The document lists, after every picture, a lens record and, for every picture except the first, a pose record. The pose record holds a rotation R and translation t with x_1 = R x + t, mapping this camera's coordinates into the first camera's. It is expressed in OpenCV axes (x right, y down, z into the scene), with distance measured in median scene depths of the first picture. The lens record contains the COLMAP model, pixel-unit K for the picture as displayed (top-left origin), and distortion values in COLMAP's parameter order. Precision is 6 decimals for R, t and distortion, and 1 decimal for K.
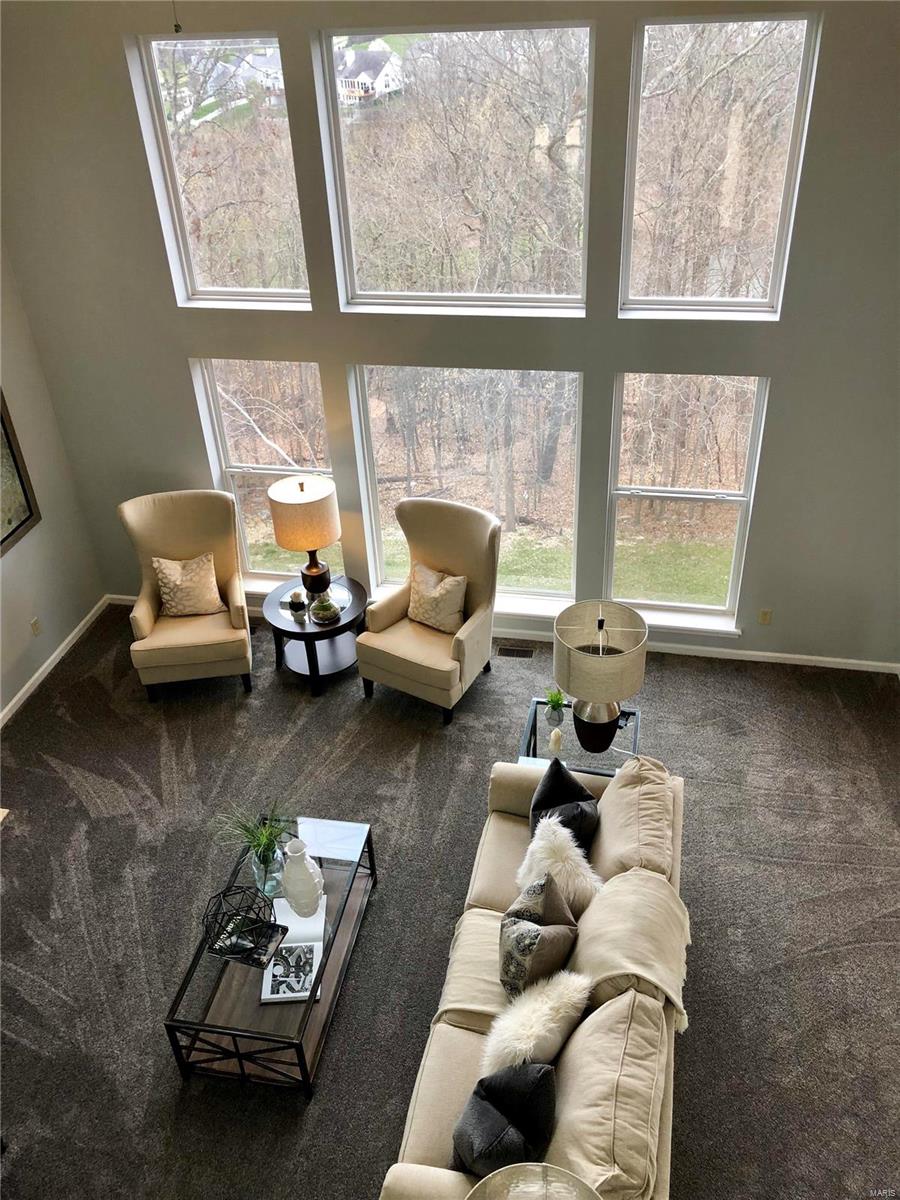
lens RADIAL K [[994.5, 0, 450.0], [0, 994.5, 600.0], [0, 0, 1]] dist [0.030411, -0.009715]
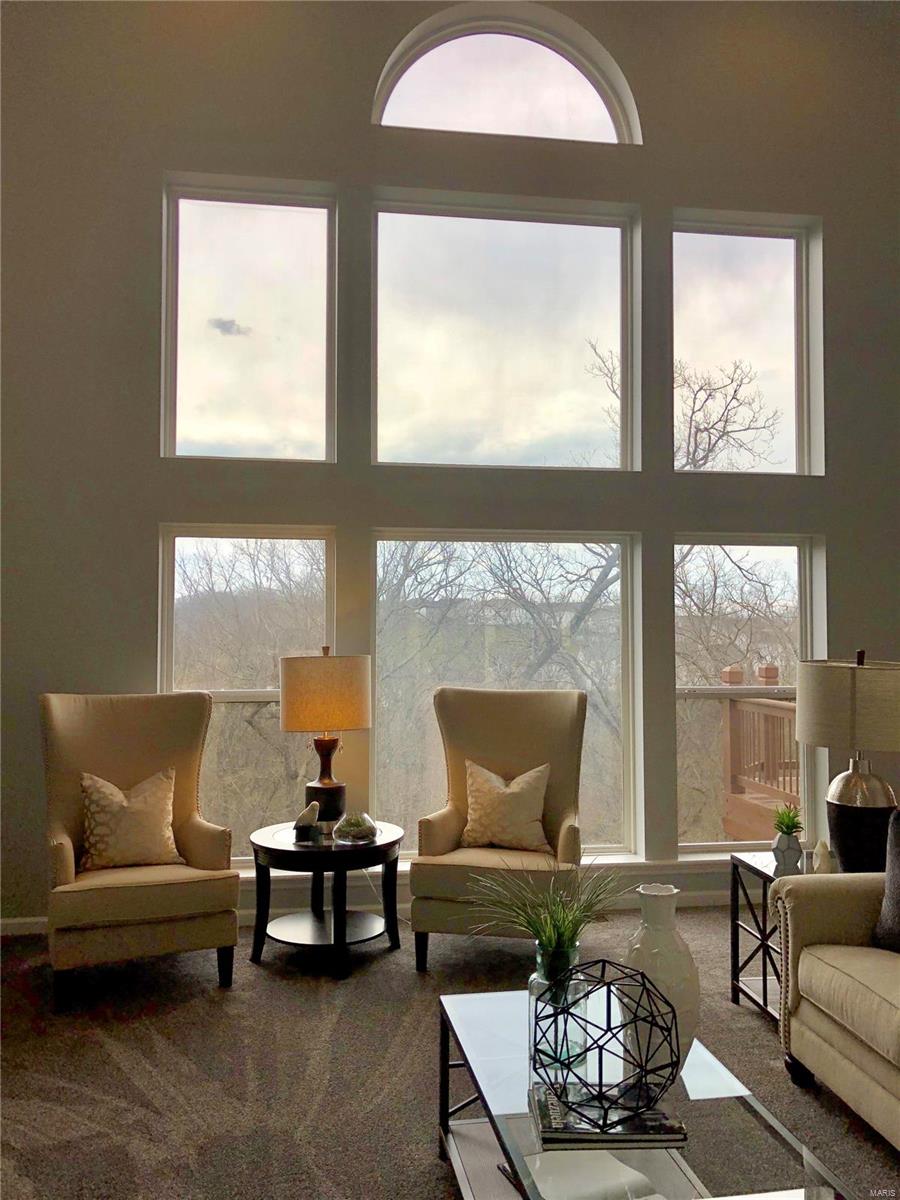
lens RADIAL K [[986.1, 0, 451.8], [0, 986.1, 586.5], [0, 0, 1]] dist [0.017624, 0.010354]
pose [[0.932433, 0.061514, 0.356068, -0.335638], [0.168486, 0.797711, -0.579025, 0.299826], [-0.319658, 0.599894, 0.733448, 0.400215]]
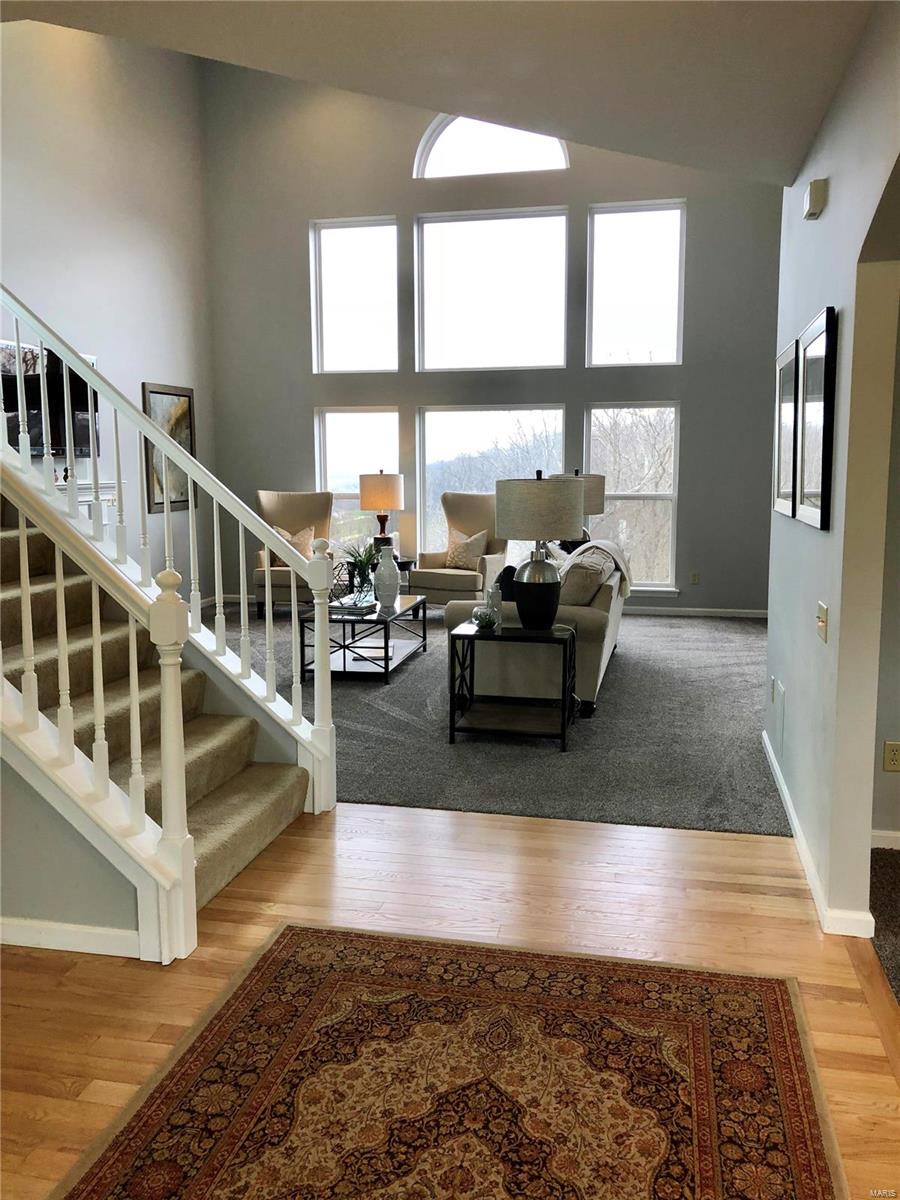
lens RADIAL K [[977.0, 0, 446.9], [0, 977.0, 584.2], [0, 0, 1]] dist [0.046534, -0.012329]
pose [[0.998908, 0.044397, -0.014524, -0.019038], [-0.046081, 0.885594, -0.462169, 0.740706], [-0.007657, 0.462334, 0.886673, -0.256085]]
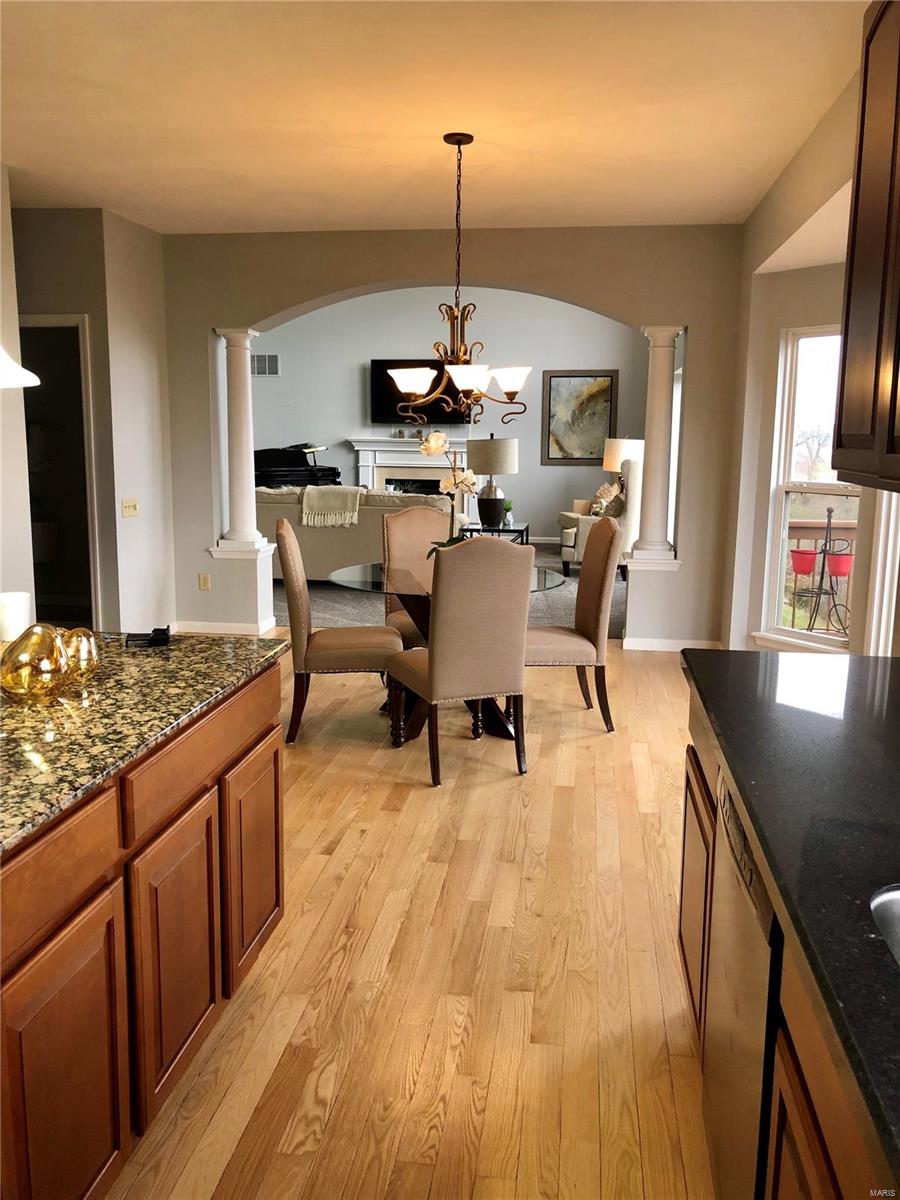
lens RADIAL K [[1005.4, 0, 444.9], [0, 1005.4, 593.6], [0, 0, 1]] dist [0.043088, -0.002436]
pose [[0.055831, 0.204543, -0.977264, 1.576141], [-0.582964, 0.801304, 0.134409, 0.047256], [0.810578, 0.562205, 0.163979, 0.634334]]
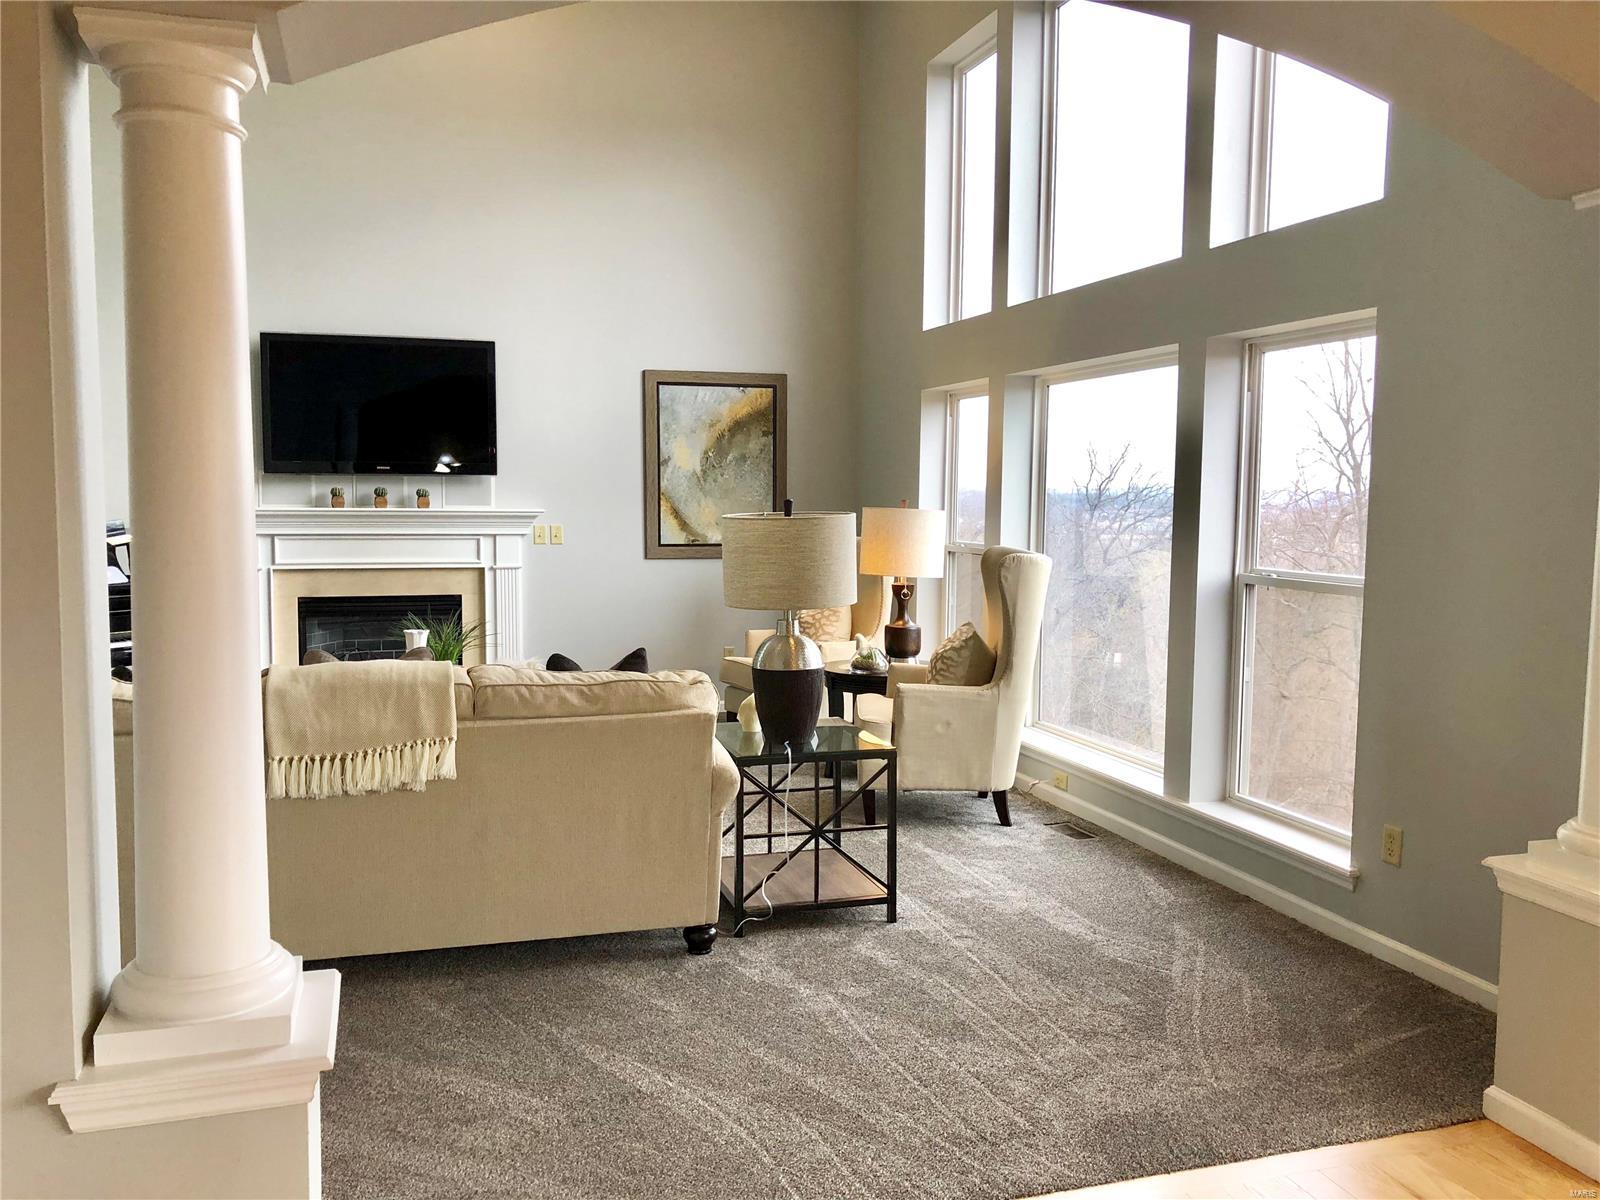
lens RADIAL K [[1302.7, 0, 800.0], [0, 1302.7, 600.0], [0, 0, 1]] dist [0.046534, -0.012329]
pose [[0.484129, 0.121507, -0.866519, 0.751087], [-0.524802, 0.832738, -0.176439, 0.185670], [0.700145, 0.540170, 0.466920, 0.496329]]
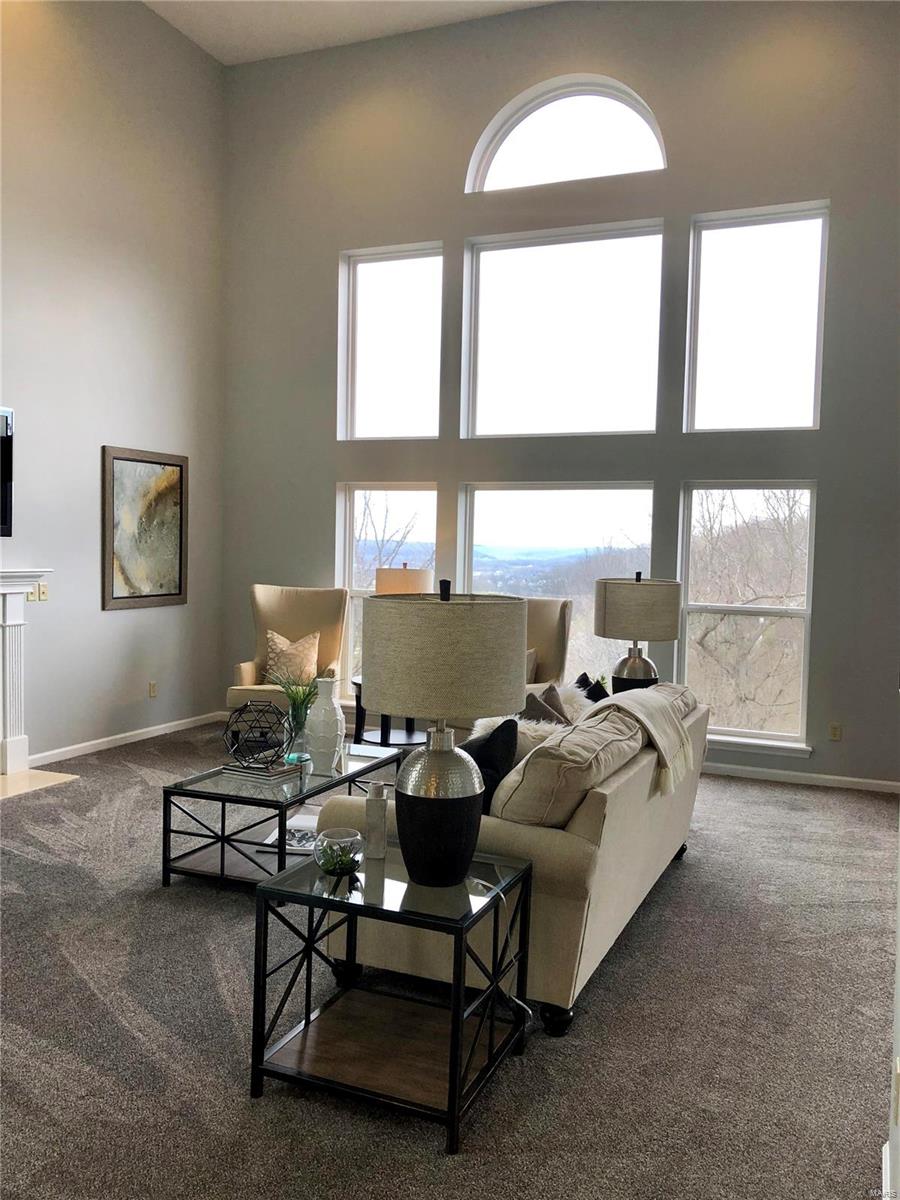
lens RADIAL K [[994.5, 0, 450.0], [0, 994.5, 600.0], [0, 0, 1]] dist [0.030411, -0.009715]
pose [[0.979527, 0.079925, -0.184769, 0.122303], [-0.164980, 0.844662, -0.509242, 0.512055], [0.115366, 0.529299, 0.840555, 0.050743]]
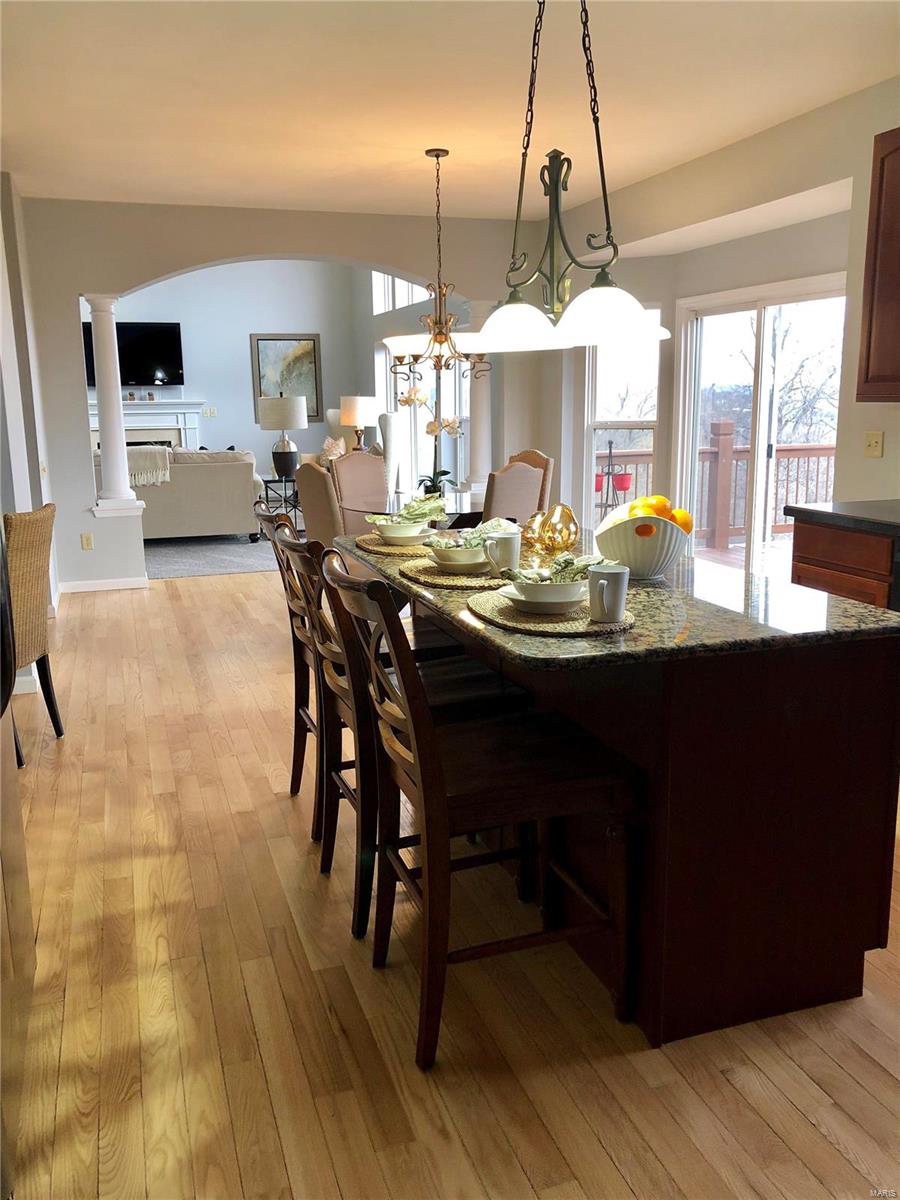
lens RADIAL K [[994.5, 0, 450.0], [0, 994.5, 600.0], [0, 0, 1]] dist [0.030411, -0.009715]
pose [[0.496485, 0.214633, -0.841092, 1.653821], [-0.504734, 0.859693, -0.078558, 0.288962], [0.706220, 0.463531, 0.535157, 0.293569]]
